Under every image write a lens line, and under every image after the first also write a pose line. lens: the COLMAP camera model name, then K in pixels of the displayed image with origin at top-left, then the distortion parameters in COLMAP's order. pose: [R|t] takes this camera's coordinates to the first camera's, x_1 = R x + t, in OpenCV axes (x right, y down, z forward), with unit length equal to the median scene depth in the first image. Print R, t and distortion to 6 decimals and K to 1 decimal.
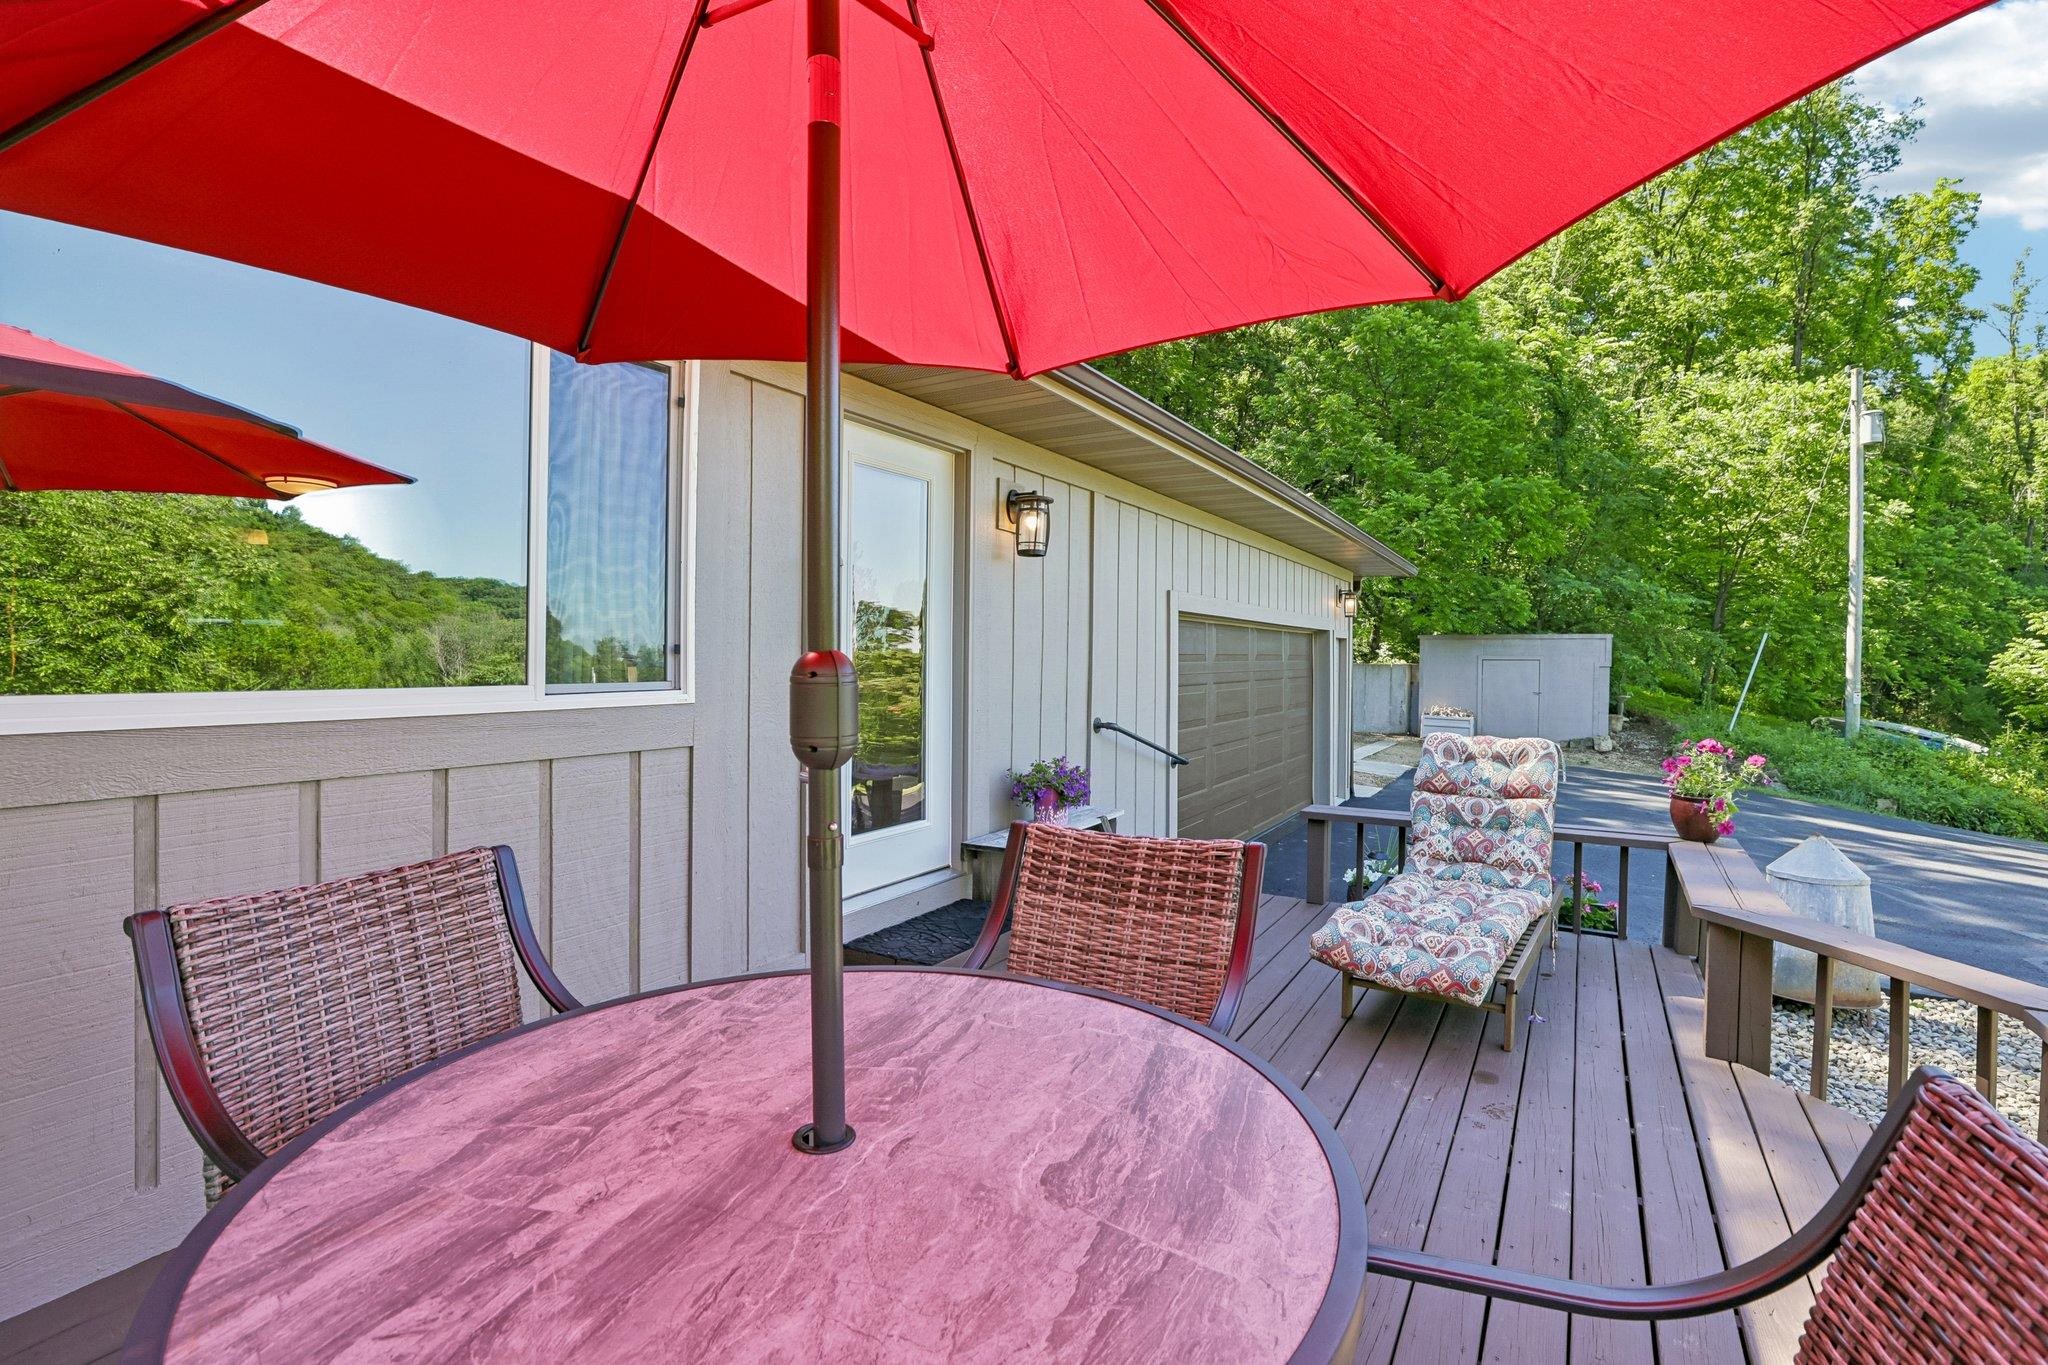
lens RADIAL K [[962.3, 0, 1006.5], [0, 962.3, 666.1], [0, 0, 1]] dist [-0.002476, 0.001201]
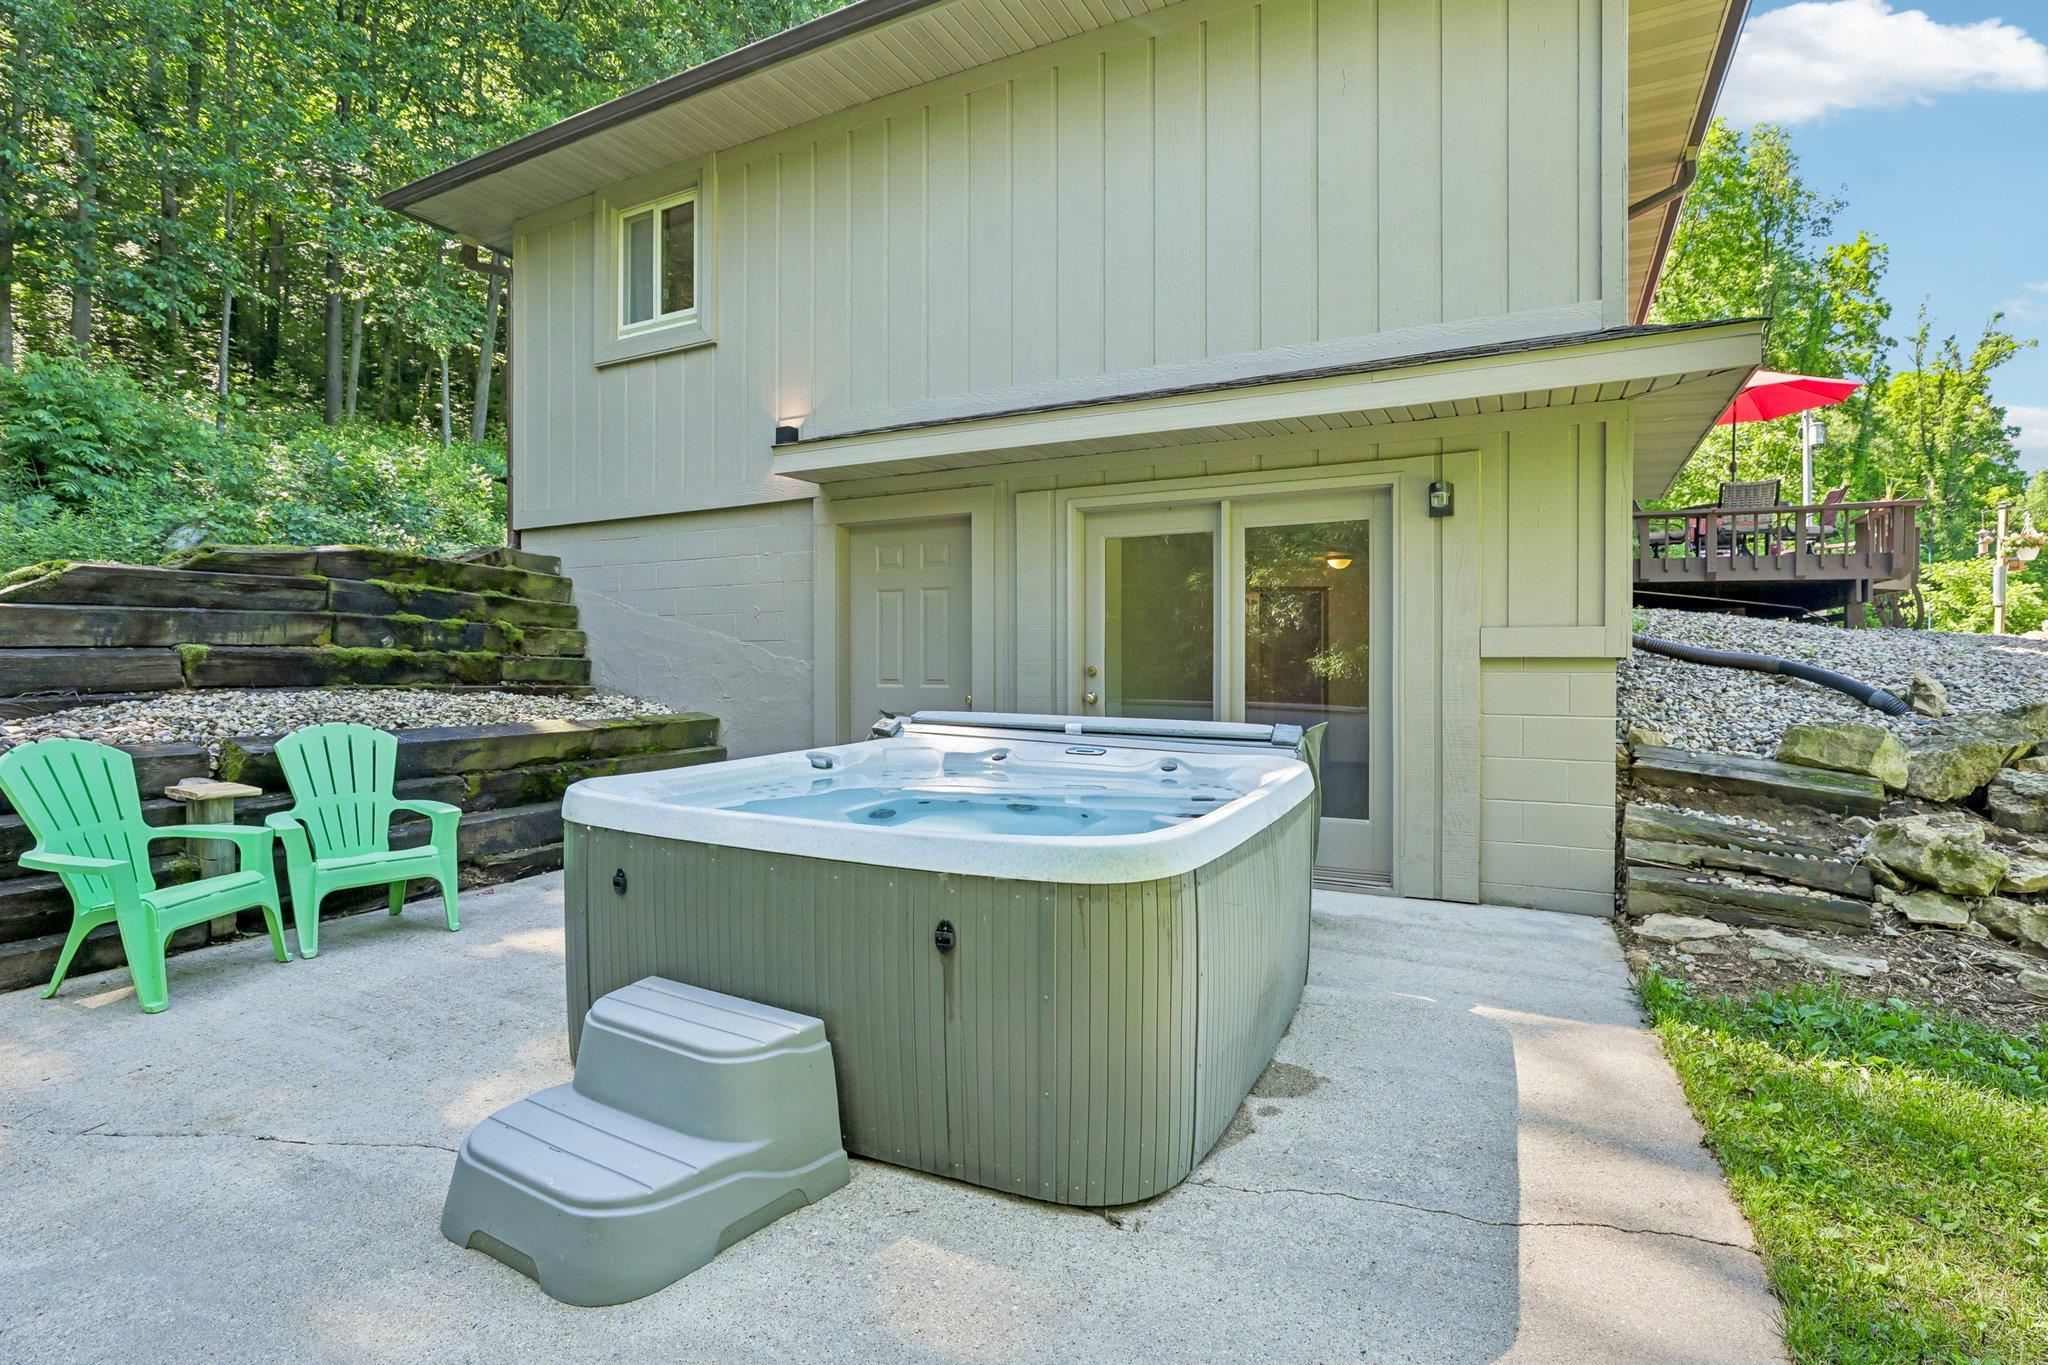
lens RADIAL K [[990.3, 0, 1027.5], [0, 990.3, 685.7], [0, 0, 1]] dist [-0.013468, 0.002825]
pose [[0.998023, -0.017575, 0.060342, -0.342320], [0.017129, 0.999822, 0.007898, 0.088177], [-0.060470, -0.006849, 0.998147, -0.365014]]
